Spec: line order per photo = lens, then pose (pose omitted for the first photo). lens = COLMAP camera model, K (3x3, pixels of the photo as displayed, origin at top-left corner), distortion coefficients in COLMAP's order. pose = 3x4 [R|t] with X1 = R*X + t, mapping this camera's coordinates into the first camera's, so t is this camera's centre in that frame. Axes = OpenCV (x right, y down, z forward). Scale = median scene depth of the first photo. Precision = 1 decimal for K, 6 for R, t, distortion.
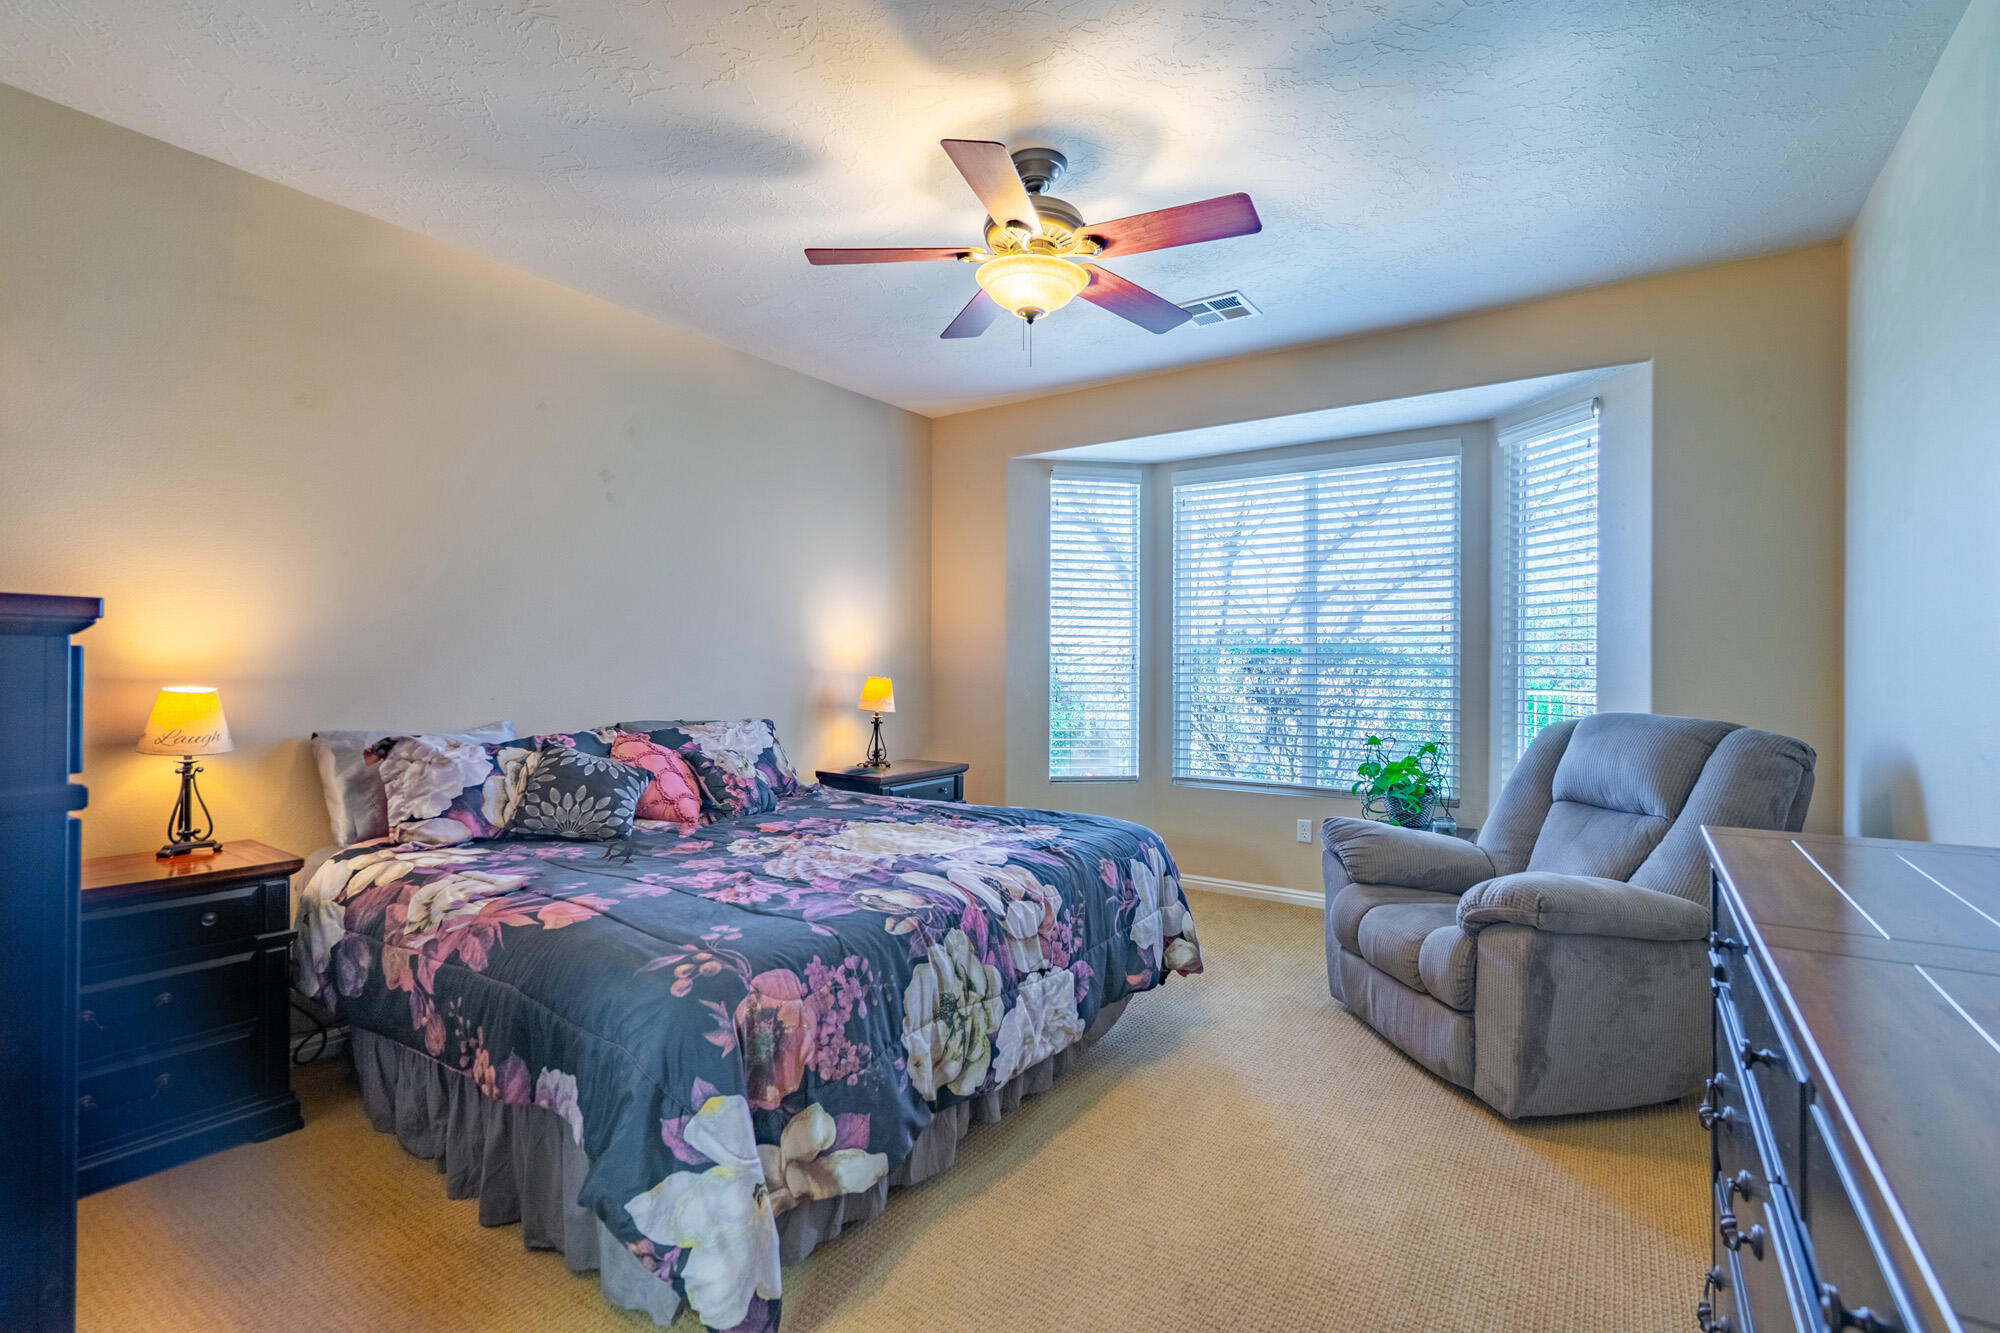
lens RADIAL K [[913.0, 0, 993.7], [0, 913.0, 668.1], [0, 0, 1]] dist [0.002647, -0.000075]
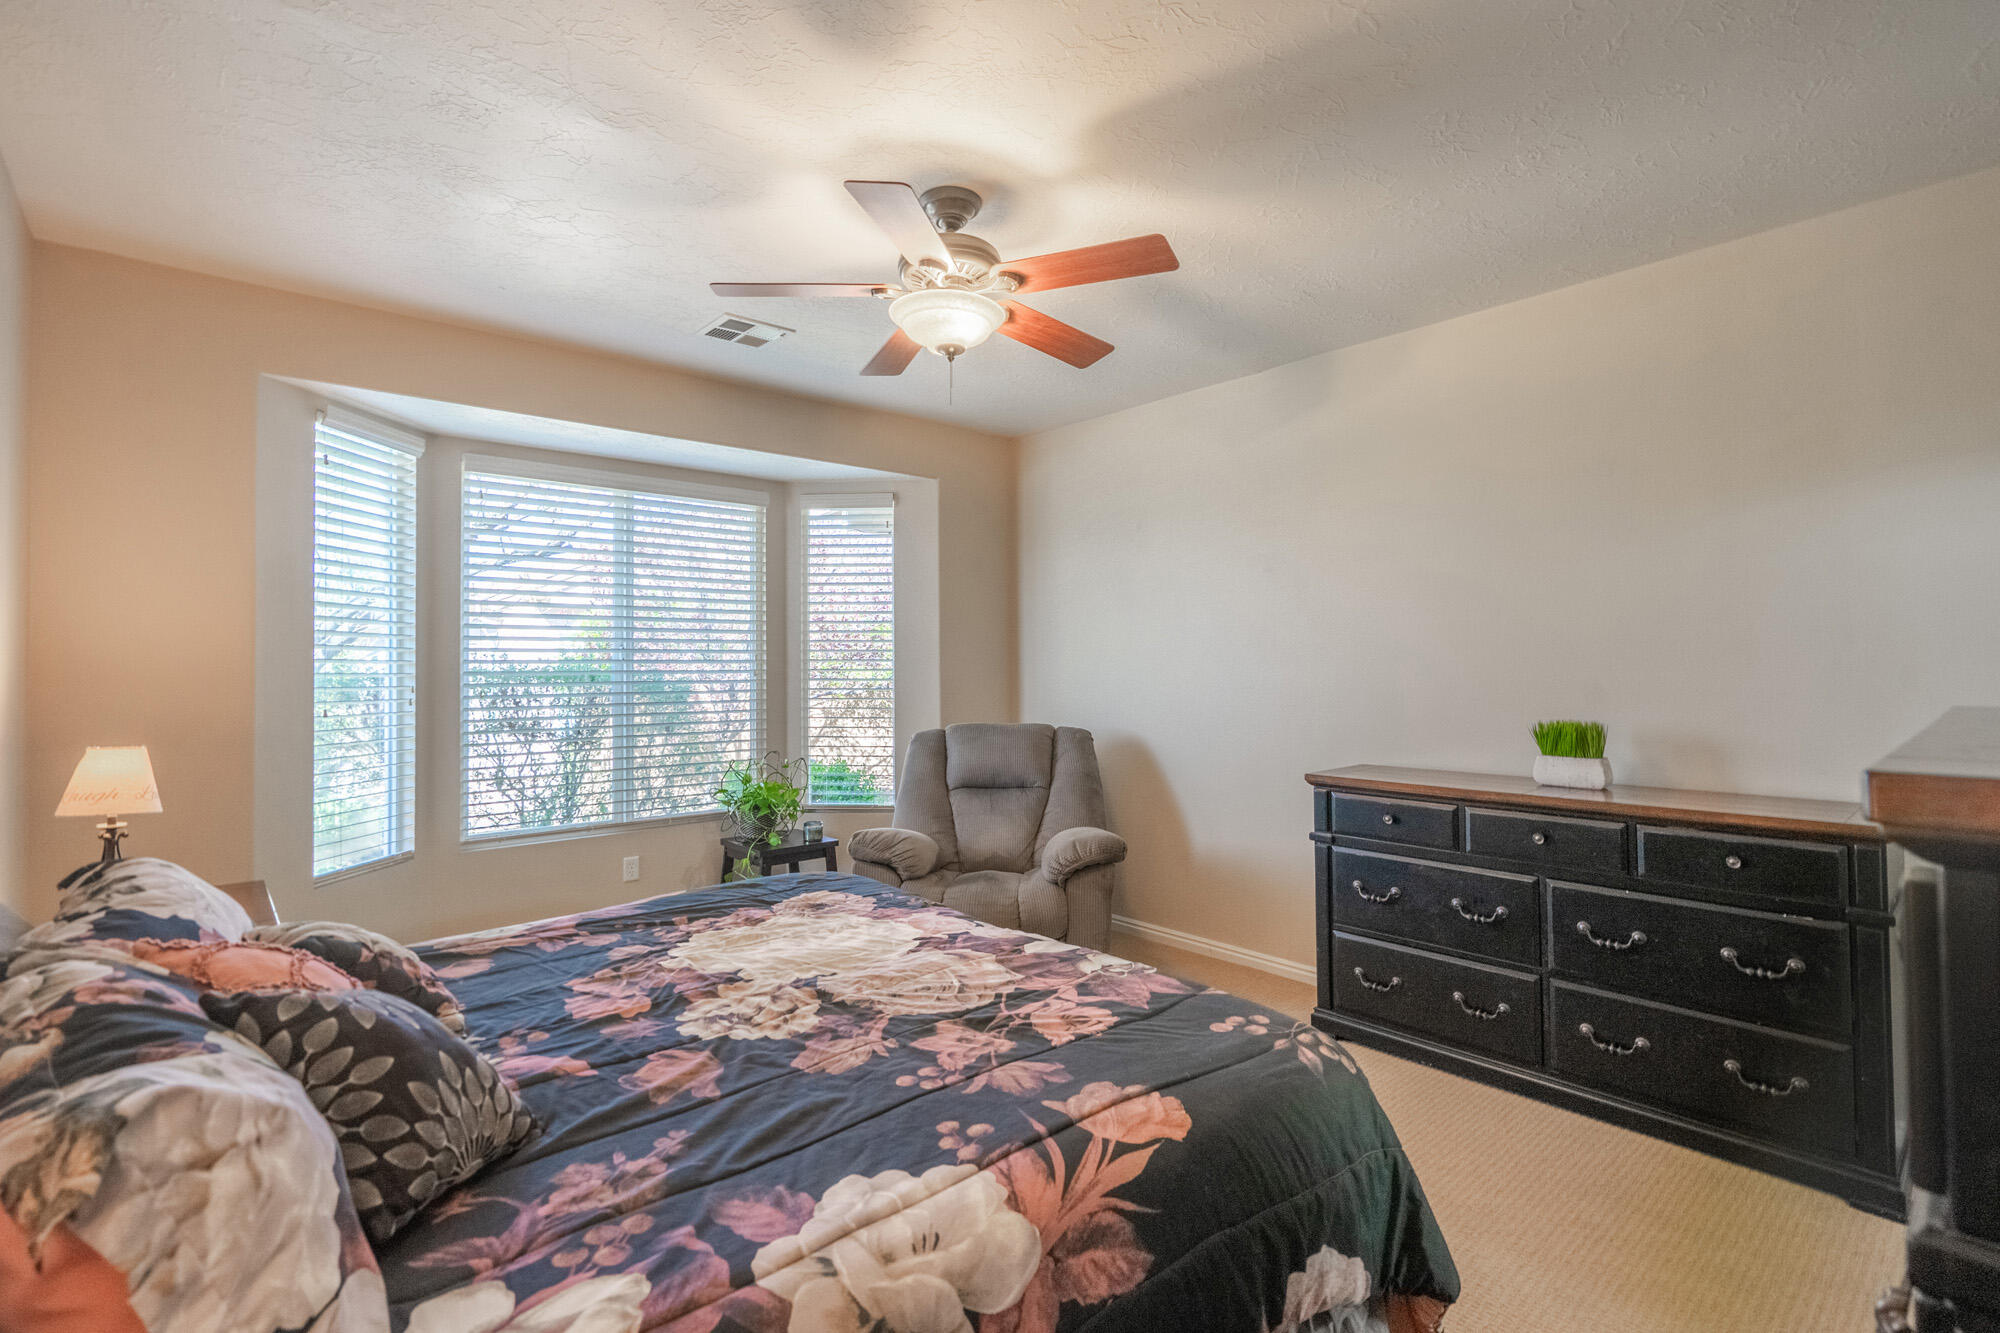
lens RADIAL K [[927.0, 0, 987.6], [0, 927.0, 650.3], [0, 0, 1]] dist [0.002322, 0.000859]
pose [[0.245674, 0.010691, 0.969294, -0.784561], [0.012236, 0.999825, -0.014129, -0.047331], [-0.969275, 0.015331, 0.245500, 0.627879]]
